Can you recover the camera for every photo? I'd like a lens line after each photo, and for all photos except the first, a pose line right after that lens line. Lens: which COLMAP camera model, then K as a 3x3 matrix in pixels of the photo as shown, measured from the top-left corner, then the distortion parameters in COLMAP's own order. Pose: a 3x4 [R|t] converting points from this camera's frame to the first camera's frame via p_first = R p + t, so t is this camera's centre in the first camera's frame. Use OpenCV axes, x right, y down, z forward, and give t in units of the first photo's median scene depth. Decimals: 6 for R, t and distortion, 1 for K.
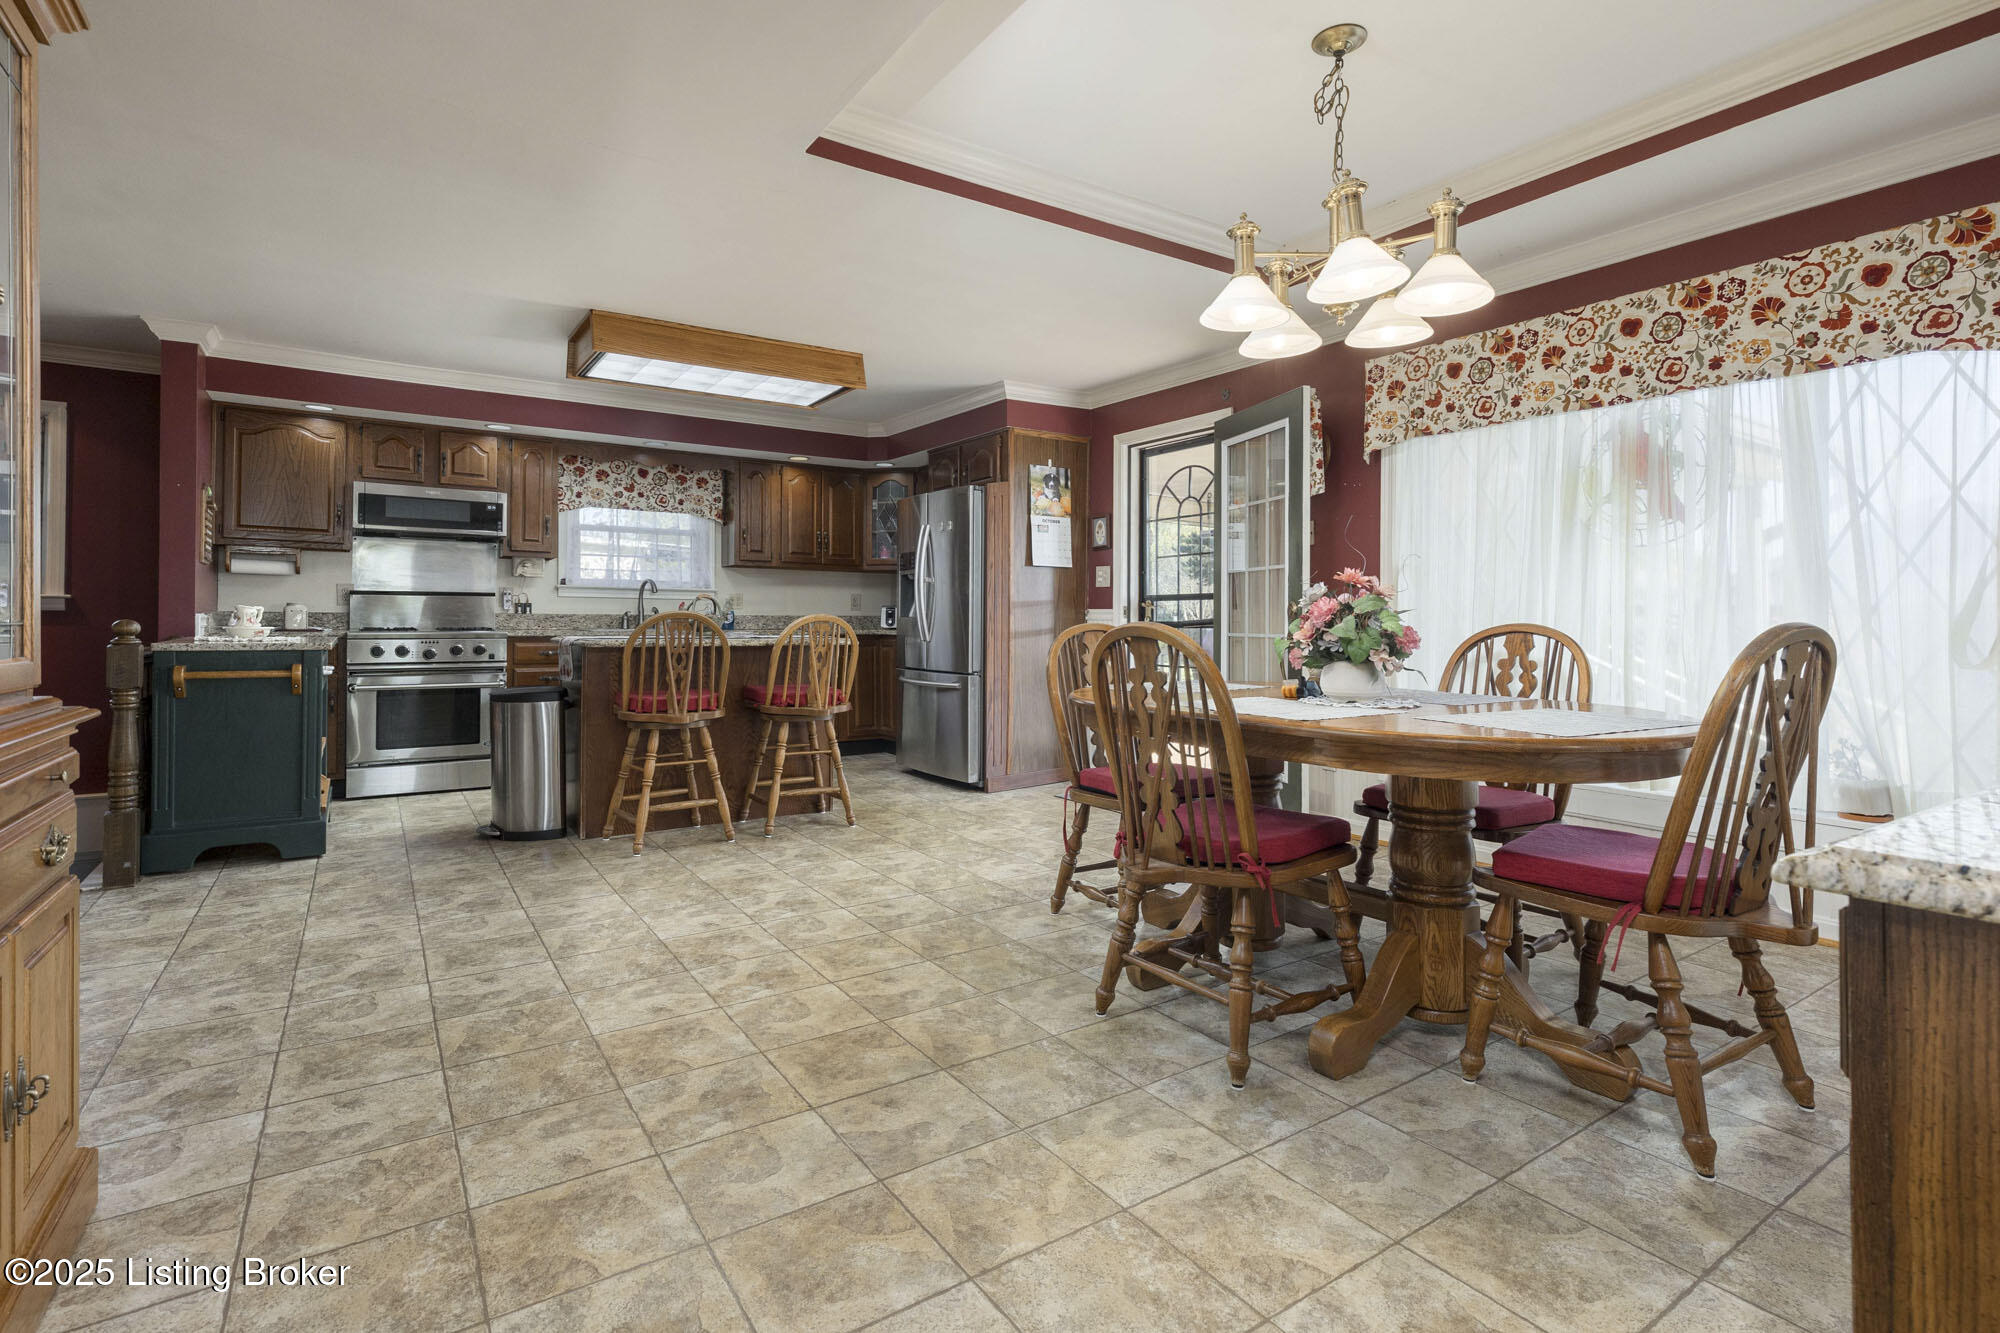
lens RADIAL K [[947.5, 0, 1027.9], [0, 947.5, 611.2], [0, 0, 1]] dist [0.008420, 0.001537]
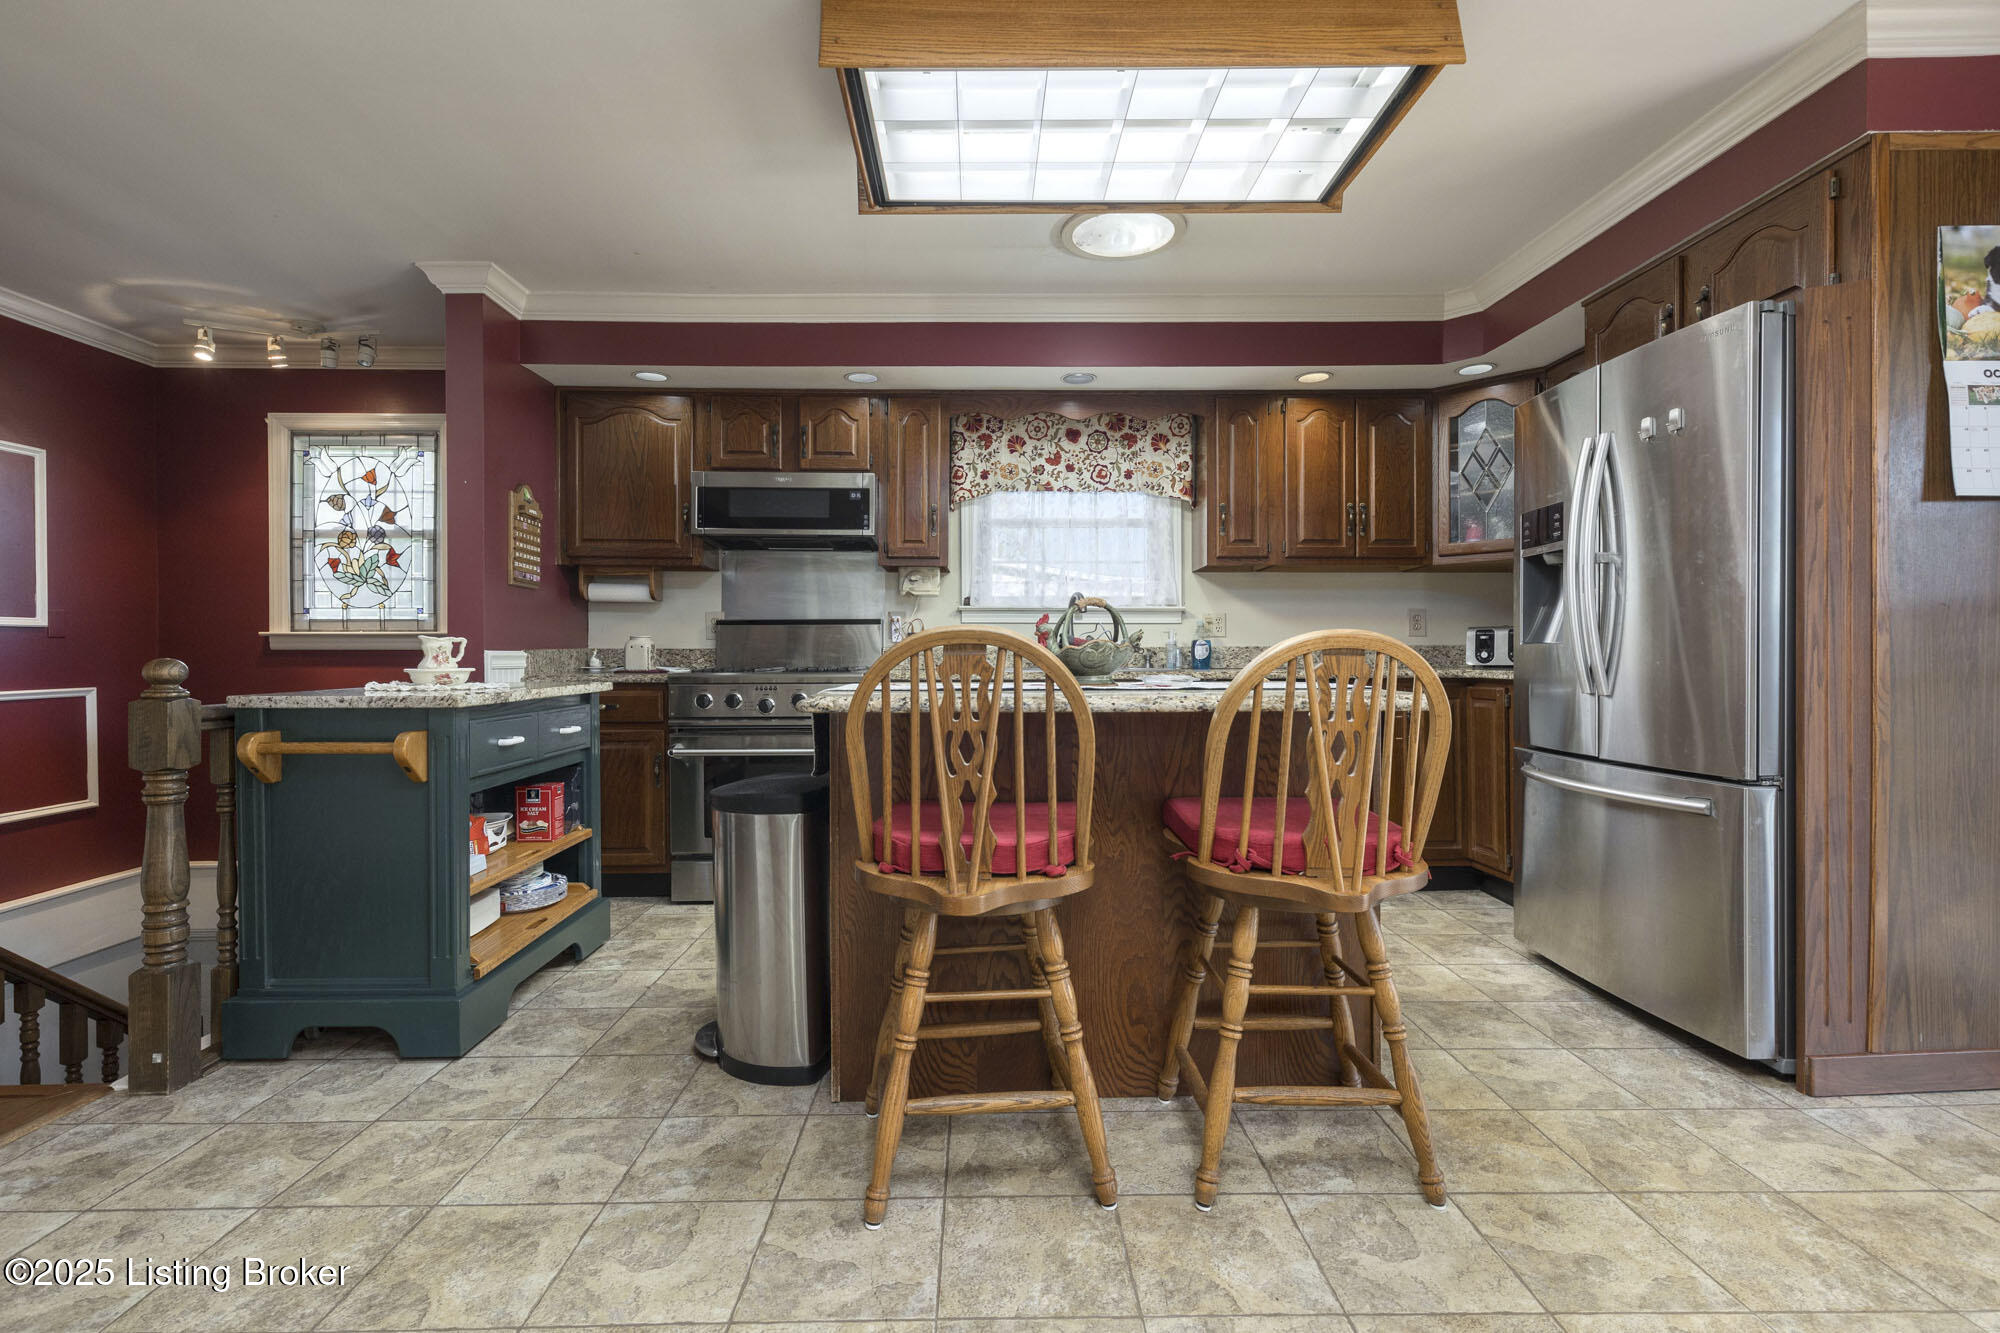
lens RADIAL K [[947.5, 0, 984.6], [0, 947.5, 666.9], [0, 0, 1]] dist [0.008420, 0.001537]
pose [[0.827566, -0.003574, -0.561356, -0.095121], [0.012932, 0.999836, 0.012698, 0.008633], [0.561219, -0.017768, 0.827477, 0.465242]]
